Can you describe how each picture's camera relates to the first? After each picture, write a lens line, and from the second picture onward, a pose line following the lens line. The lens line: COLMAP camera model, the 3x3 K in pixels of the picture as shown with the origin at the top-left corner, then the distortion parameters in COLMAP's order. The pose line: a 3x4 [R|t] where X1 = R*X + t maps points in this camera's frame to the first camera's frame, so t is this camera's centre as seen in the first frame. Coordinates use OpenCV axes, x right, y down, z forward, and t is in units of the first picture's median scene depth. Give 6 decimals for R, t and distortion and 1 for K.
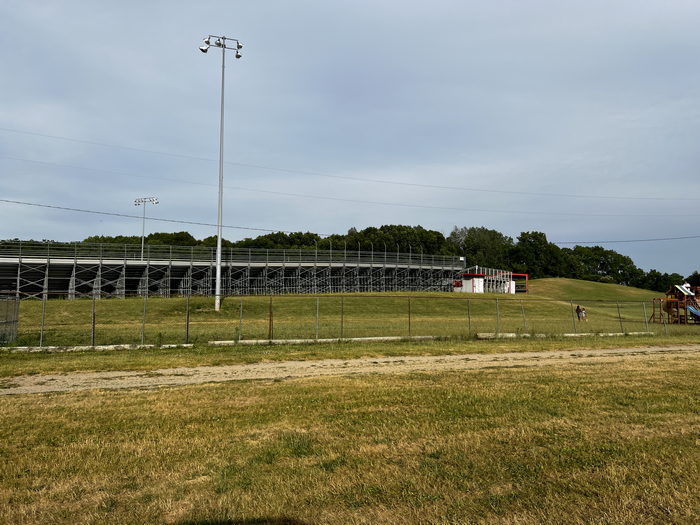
lens RADIAL K [[519.8, 0, 357.4], [0, 519.8, 255.0], [0, 0, 1]] dist [0.040393, -0.037127]
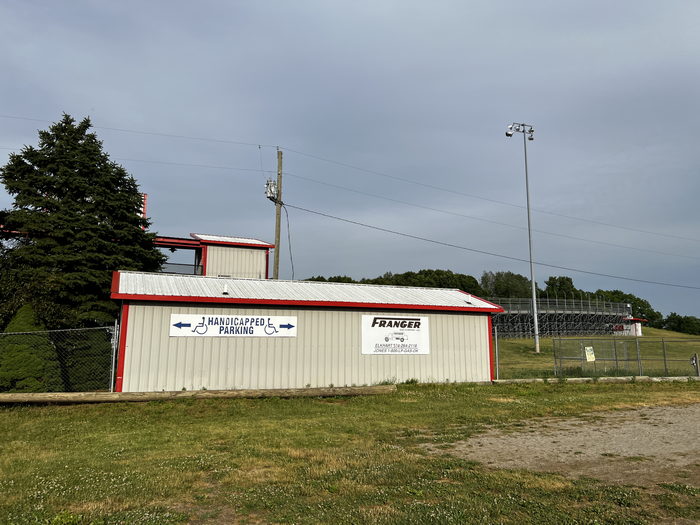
lens RADIAL K [[519.8, 0, 349.7], [0, 519.8, 263.9], [0, 0, 1]] dist [0.040393, -0.037127]
pose [[0.999584, 0.001766, 0.028783, -0.603836], [0.000077, 0.997956, -0.063898, -0.014454], [-0.028837, 0.063874, 0.997541, -0.149871]]
